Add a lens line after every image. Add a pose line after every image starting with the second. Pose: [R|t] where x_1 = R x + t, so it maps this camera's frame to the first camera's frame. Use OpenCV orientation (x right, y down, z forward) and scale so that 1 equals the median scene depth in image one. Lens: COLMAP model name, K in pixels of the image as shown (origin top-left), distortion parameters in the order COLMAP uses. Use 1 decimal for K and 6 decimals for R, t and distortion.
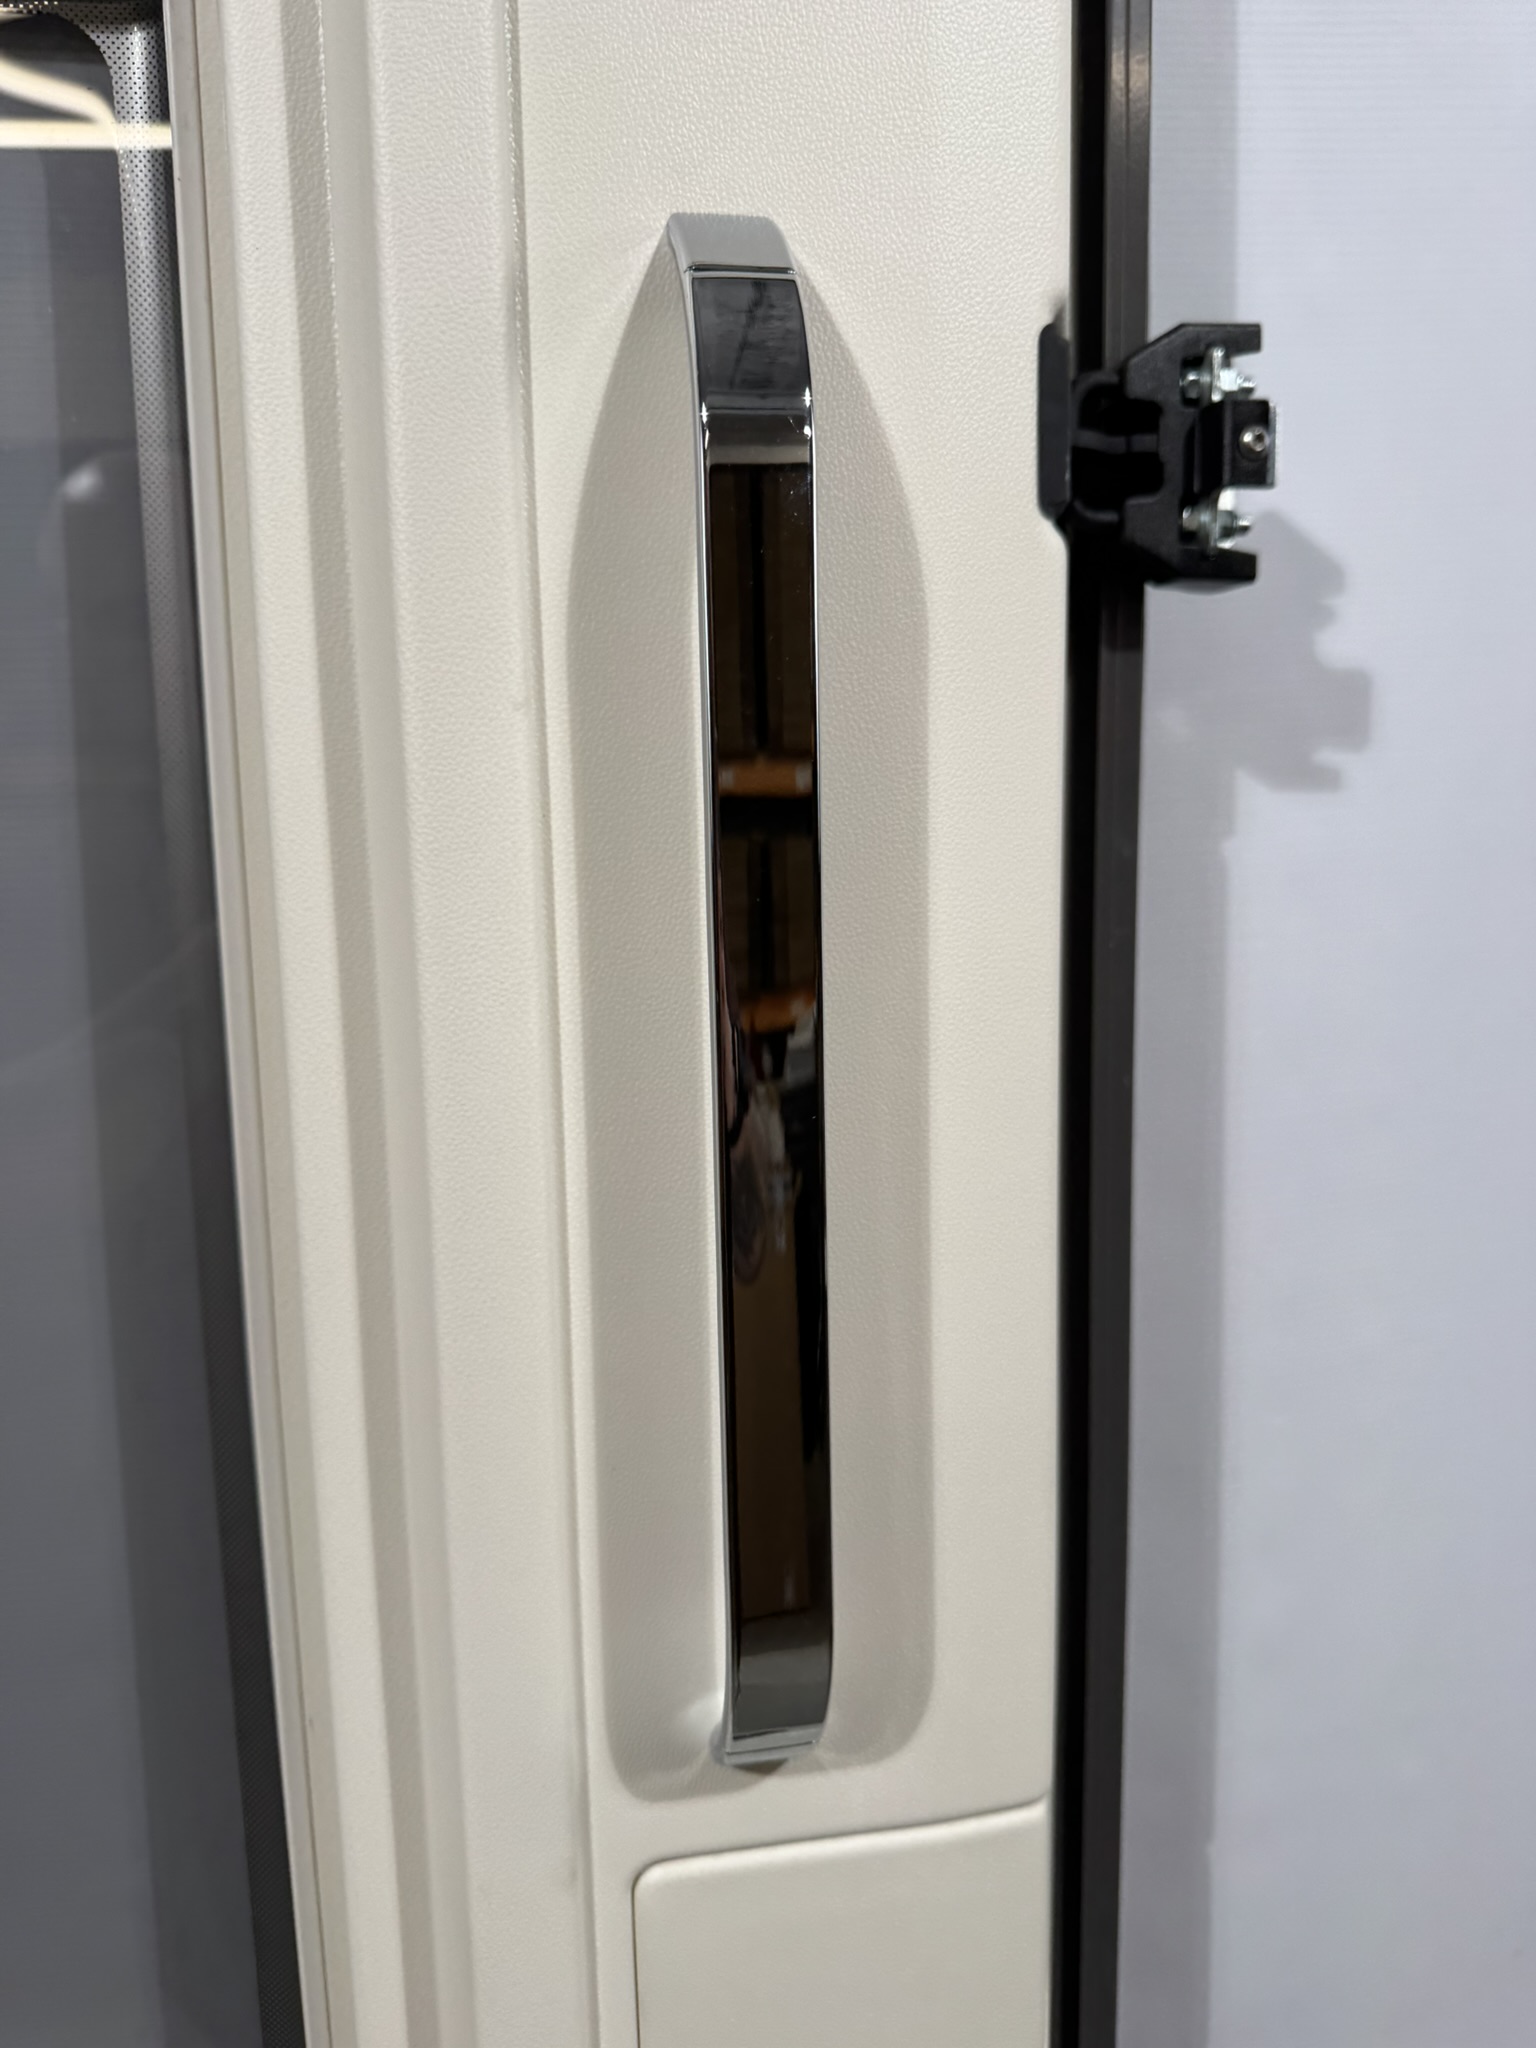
lens RADIAL K [[1461.4, 0, 758.0], [0, 1461.4, 1021.0], [0, 0, 1]] dist [0.026753, -0.014556]
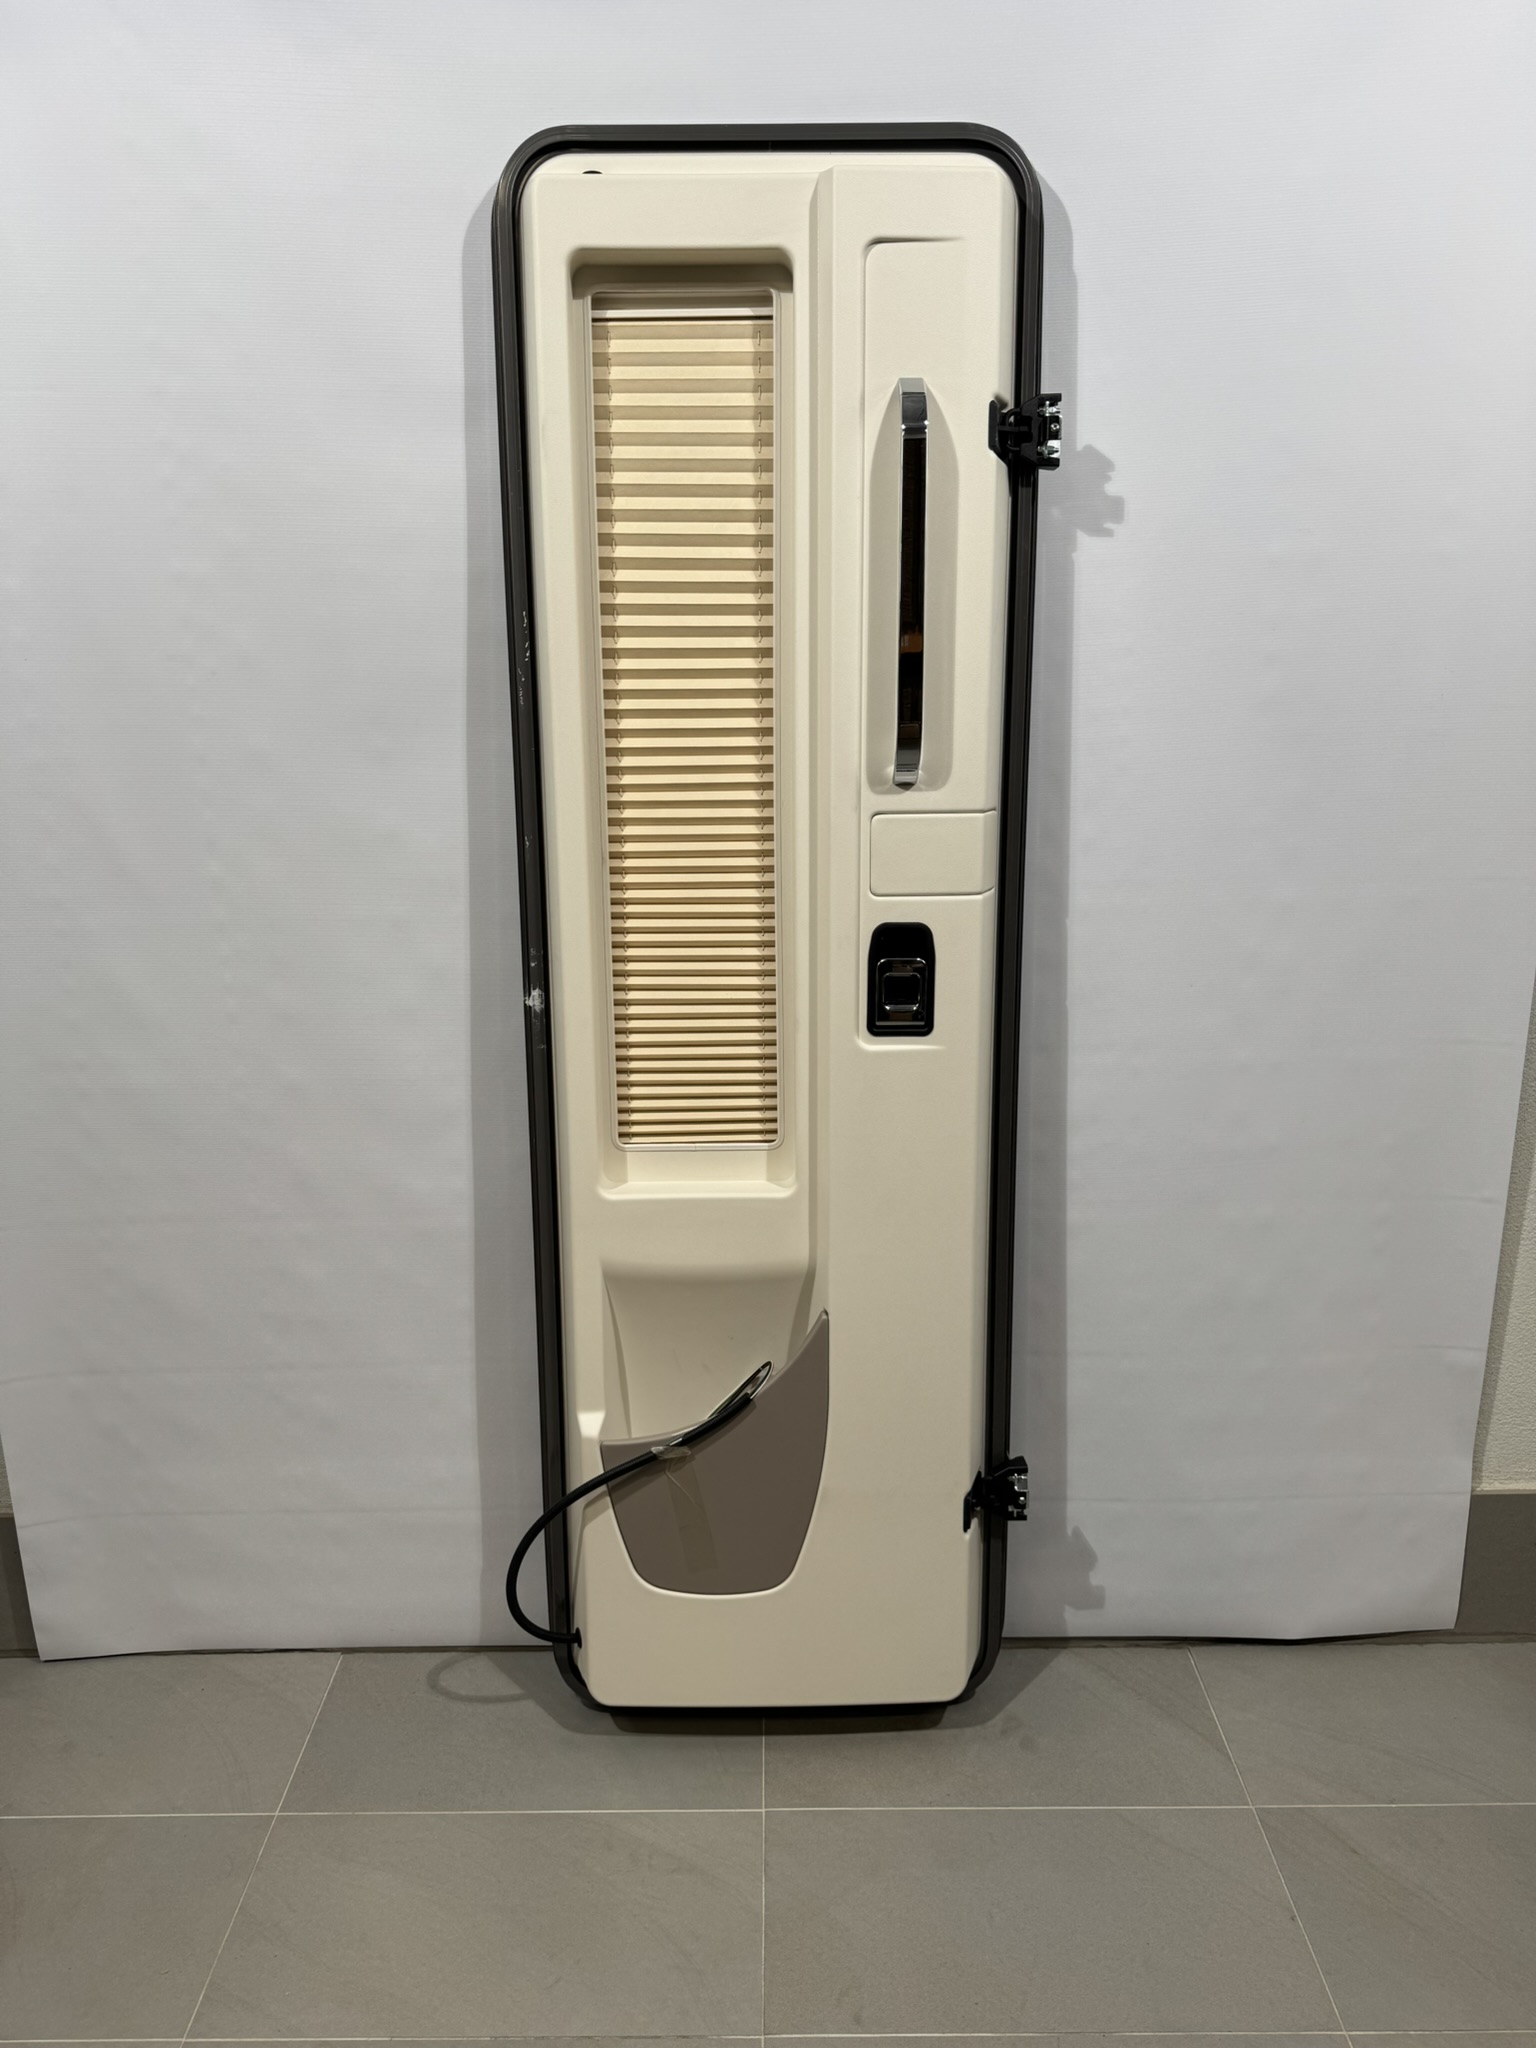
lens RADIAL K [[1461.4, 0, 772.9], [0, 1461.4, 1036.4], [0, 0, 1]] dist [0.026753, -0.014556]
pose [[0.988037, 0.047970, -0.146570, 0.248252], [-0.038292, 0.996939, 0.068157, 0.900017], [0.149390, -0.061729, 0.986850, -2.819911]]
